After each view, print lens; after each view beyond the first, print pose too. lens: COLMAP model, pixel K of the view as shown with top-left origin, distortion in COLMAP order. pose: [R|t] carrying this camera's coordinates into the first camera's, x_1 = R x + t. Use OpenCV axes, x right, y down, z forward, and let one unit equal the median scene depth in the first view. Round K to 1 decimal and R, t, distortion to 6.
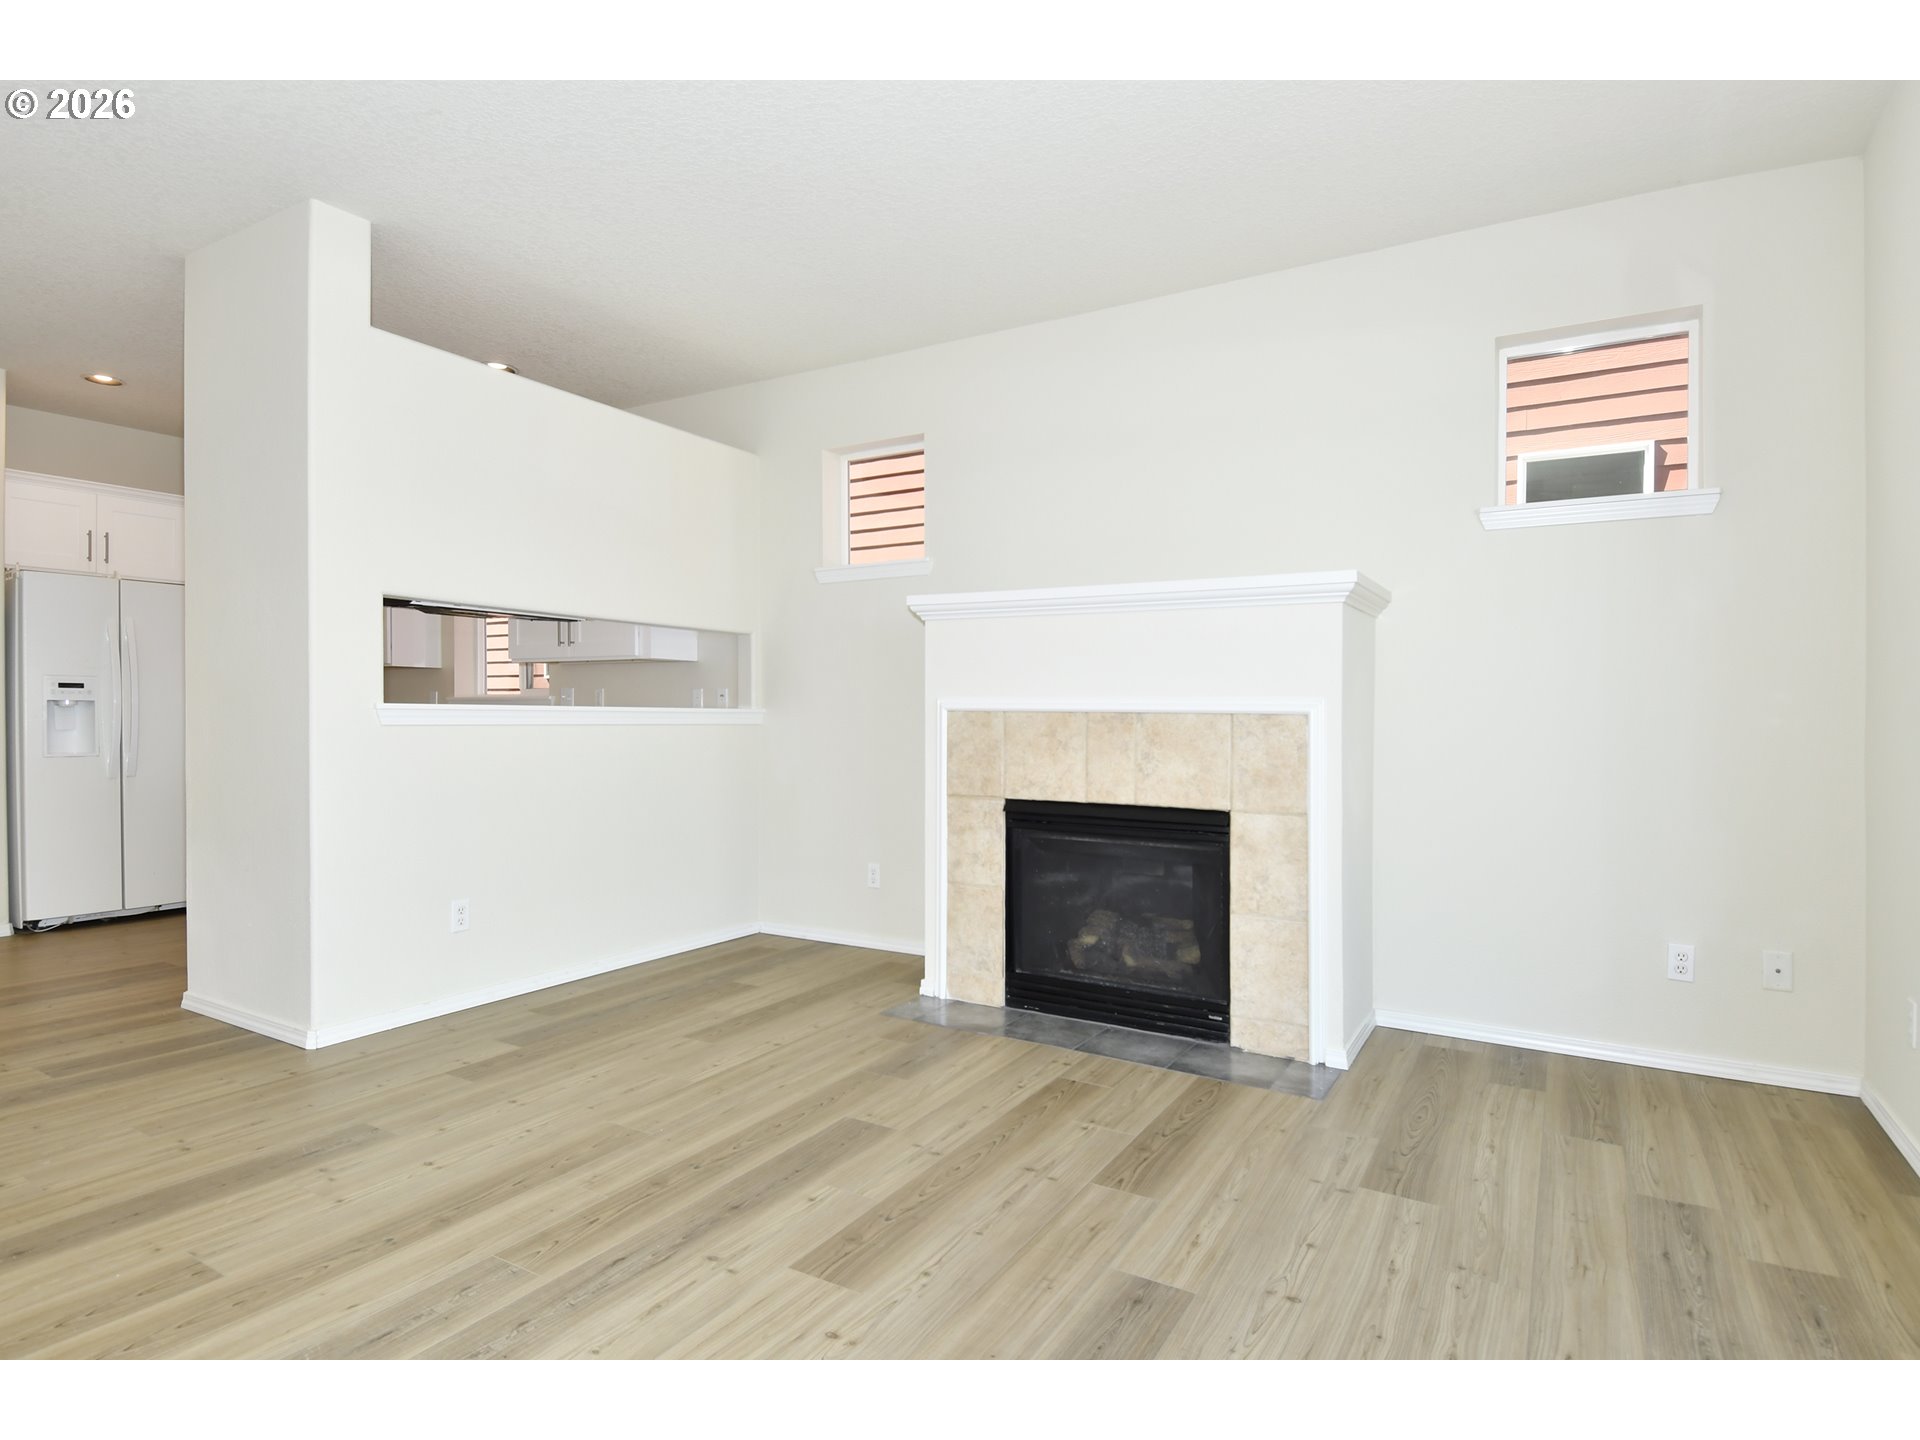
lens RADIAL K [[1008.9, 0, 975.6], [0, 1008.9, 725.4], [0, 0, 1]] dist [0.048169, -0.045748]
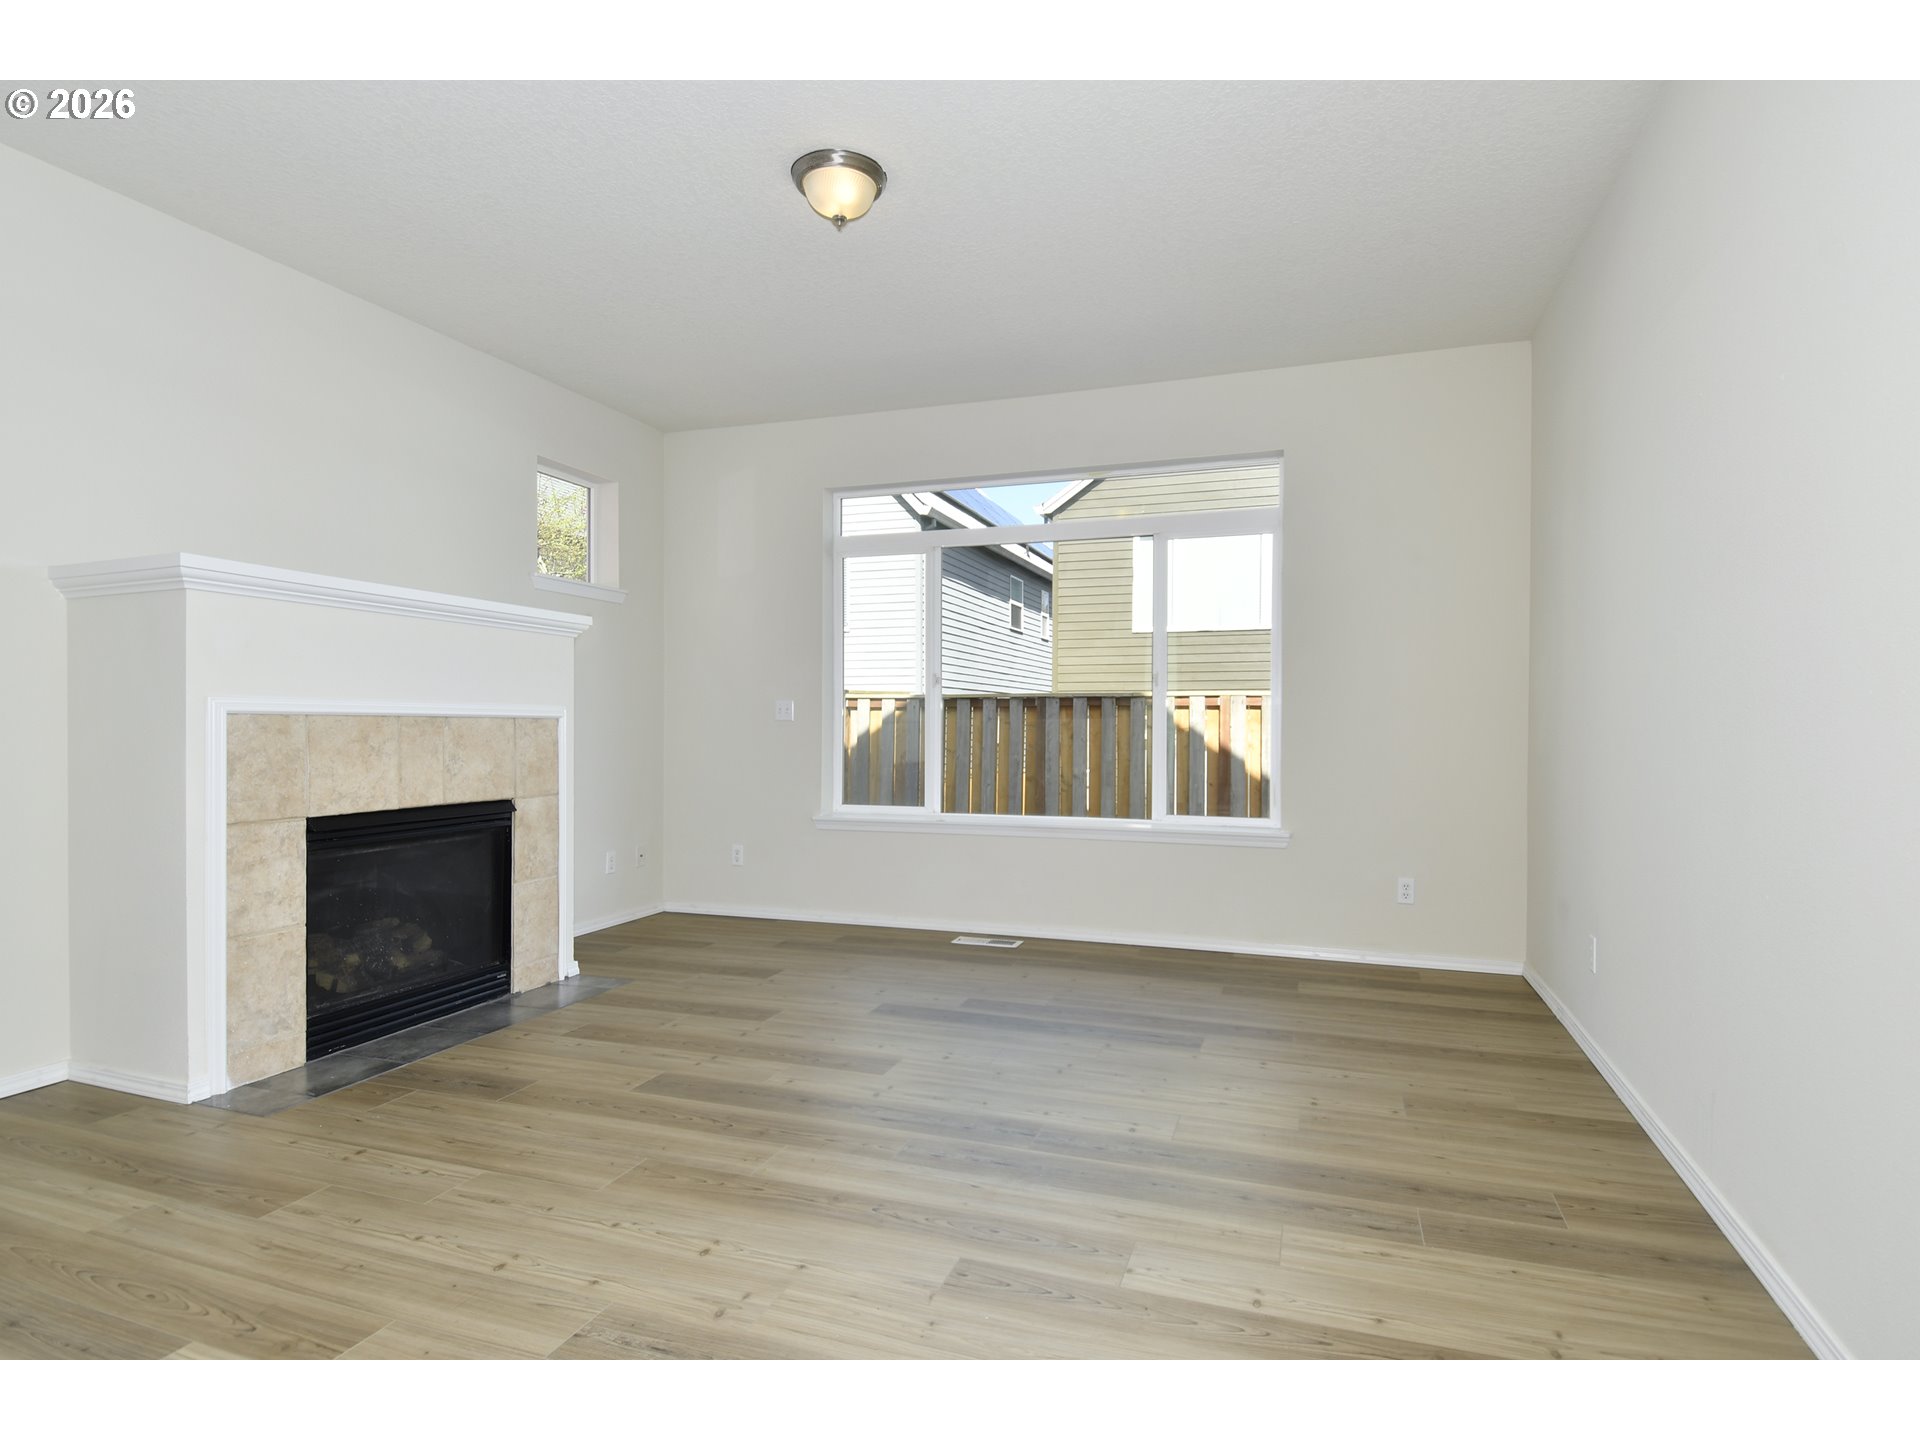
lens RADIAL K [[1008.9, 0, 975.6], [0, 1008.9, 725.4], [0, 0, 1]] dist [0.048169, -0.045748]
pose [[-0.191438, -0.009191, 0.981462, -1.038119], [0.006851, 0.999919, 0.010700, -0.011563], [-0.981481, 0.008773, -0.191360, 0.692190]]
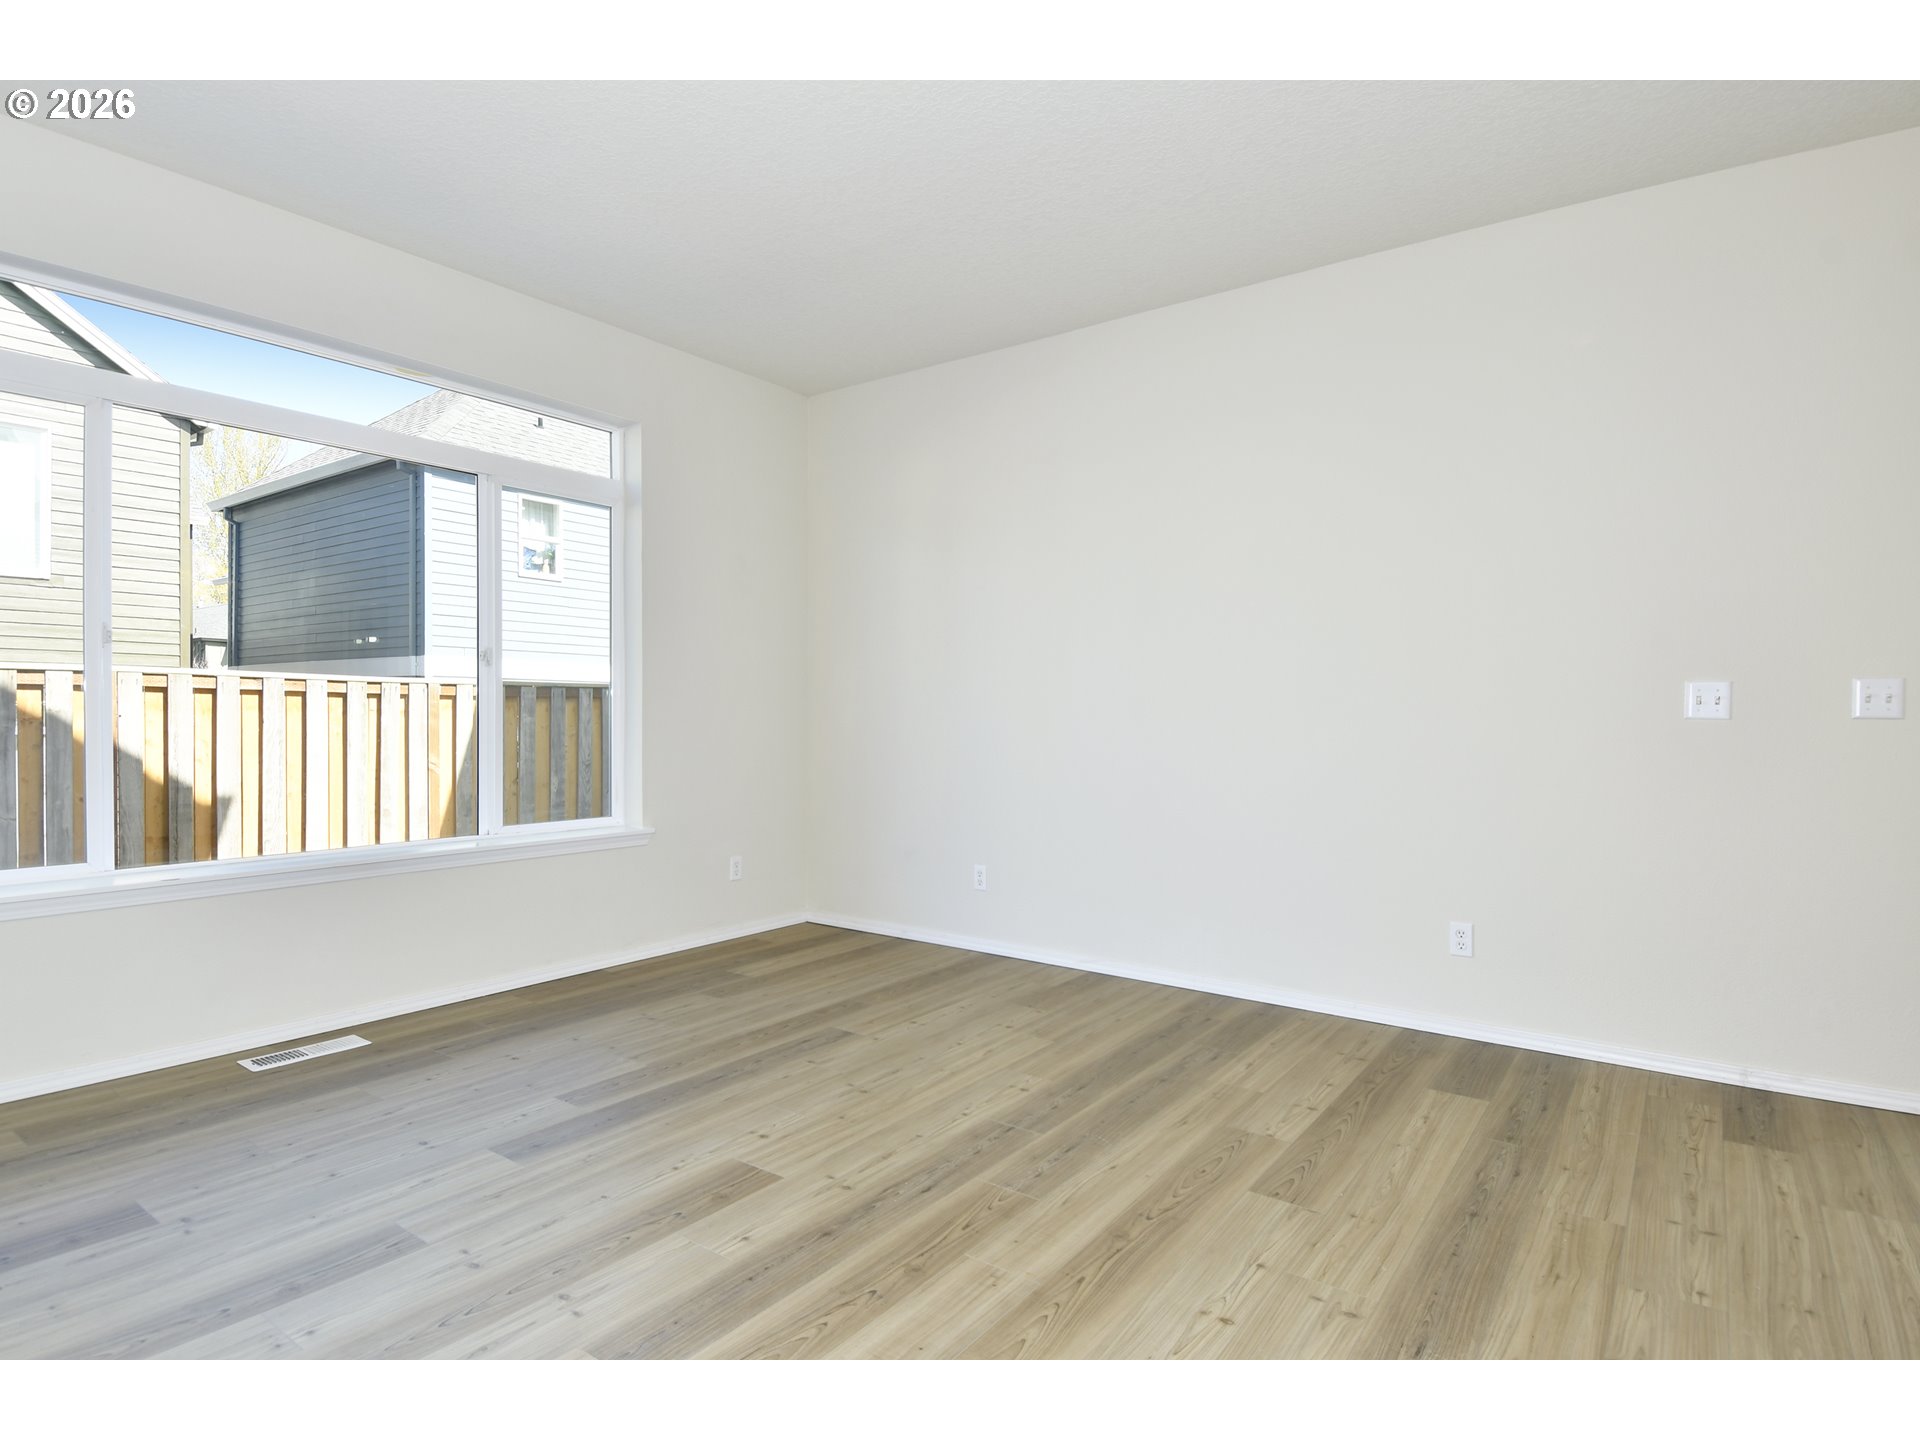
lens RADIAL K [[1008.9, 0, 975.6], [0, 1008.9, 725.4], [0, 0, 1]] dist [0.048169, -0.045748]
pose [[-0.995305, -0.011708, 0.096082, -0.309967], [-0.009552, 0.999693, 0.022868, -0.017243], [-0.096320, 0.021842, -0.995111, 1.294745]]
